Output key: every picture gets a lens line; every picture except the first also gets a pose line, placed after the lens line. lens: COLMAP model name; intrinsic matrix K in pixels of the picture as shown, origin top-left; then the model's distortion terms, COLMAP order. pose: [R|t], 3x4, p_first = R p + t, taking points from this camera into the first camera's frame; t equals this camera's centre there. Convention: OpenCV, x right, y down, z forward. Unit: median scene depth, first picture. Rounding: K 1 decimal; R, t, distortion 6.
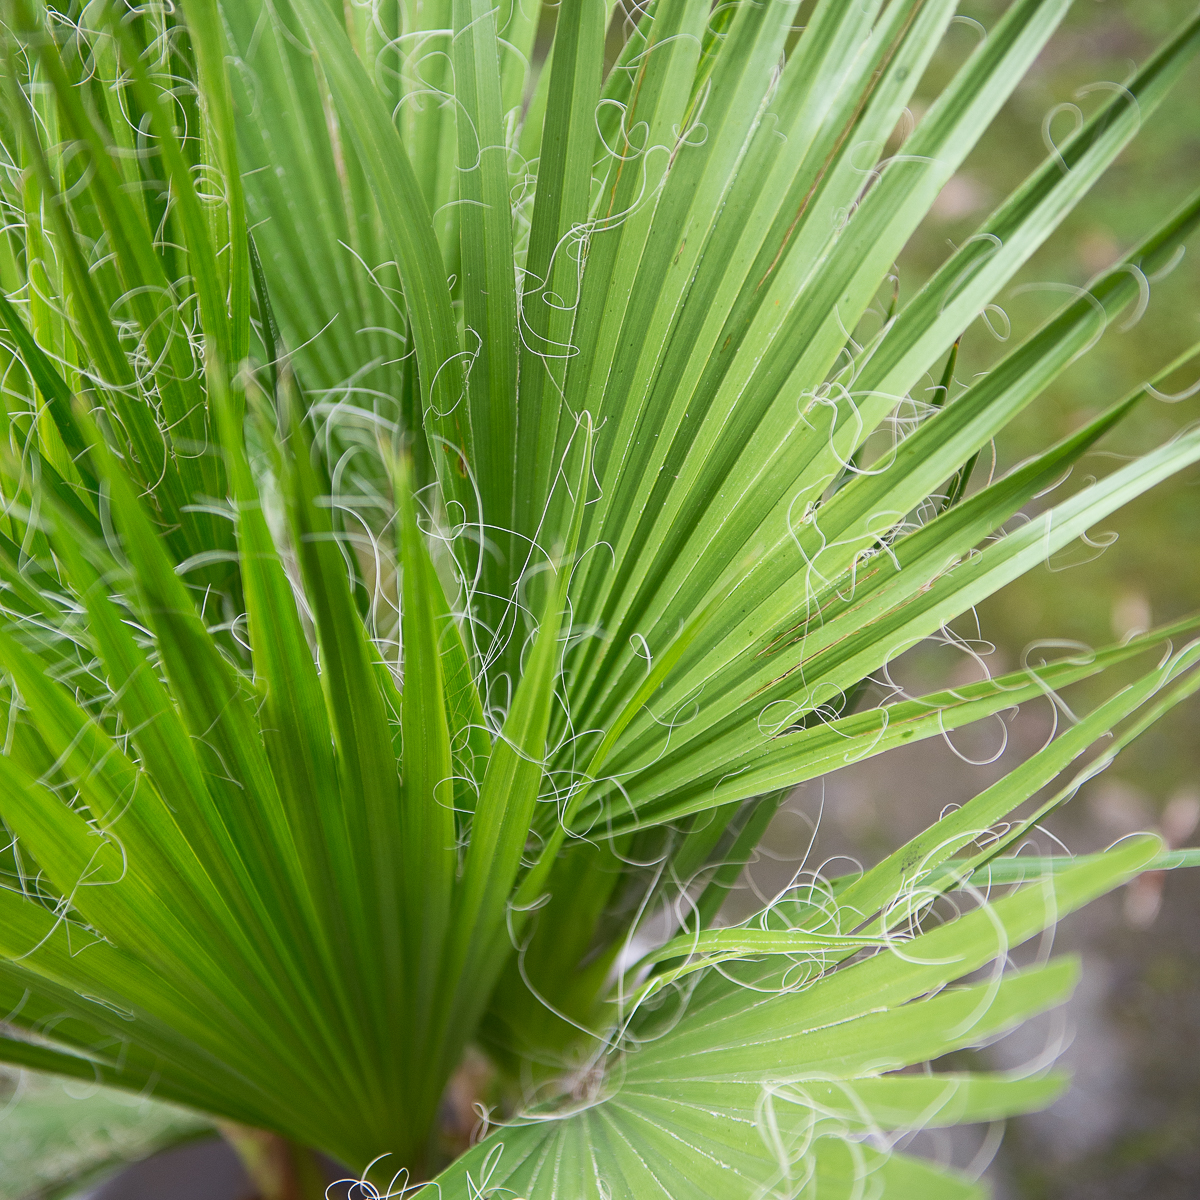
lens RADIAL K [[2507.1, 0, 600.0], [0, 2507.1, 600.0], [0, 0, 1]] dist [0.002095, 0.038248]
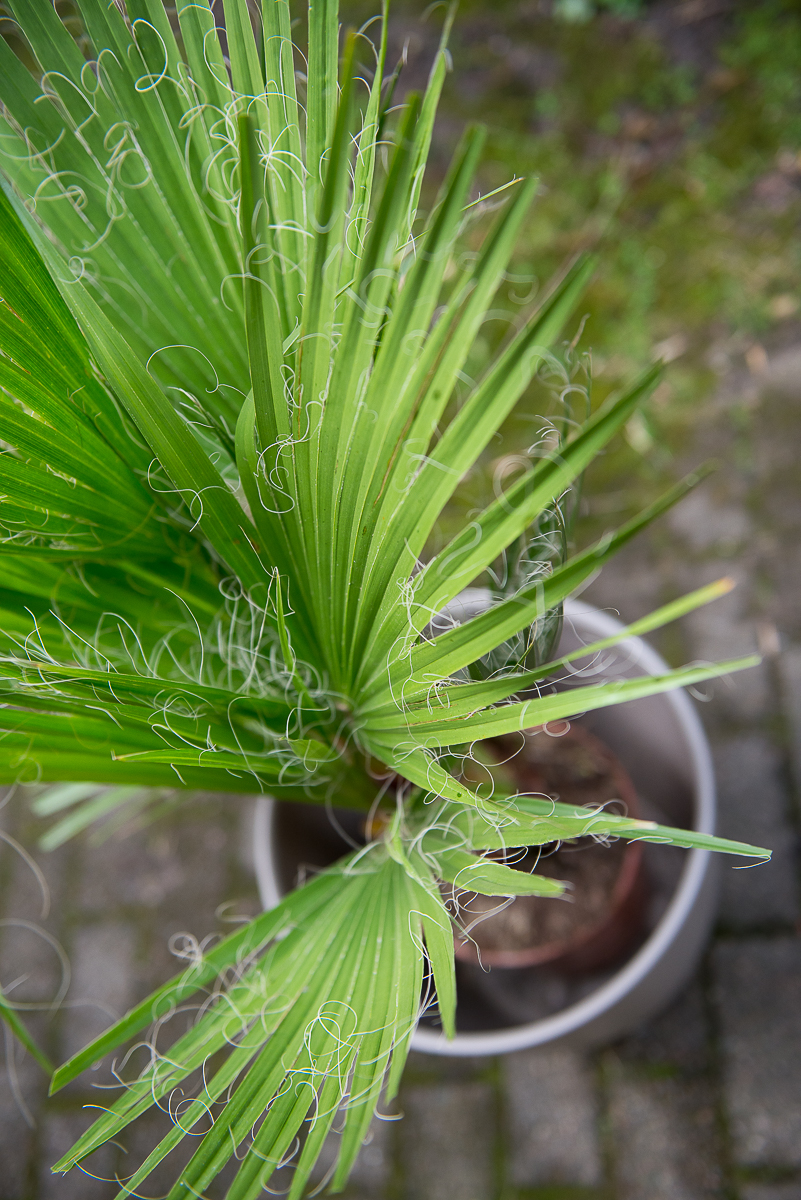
lens RADIAL K [[1263.0, 0, 400.5], [0, 1263.0, 600.0], [0, 0, 1]] dist [0.021383, 0.020817]
pose [[0.922624, 0.142579, -0.358381, 0.355289], [-0.002585, 0.931431, 0.363908, -0.347097], [0.385693, -0.334824, 0.859729, 0.358685]]
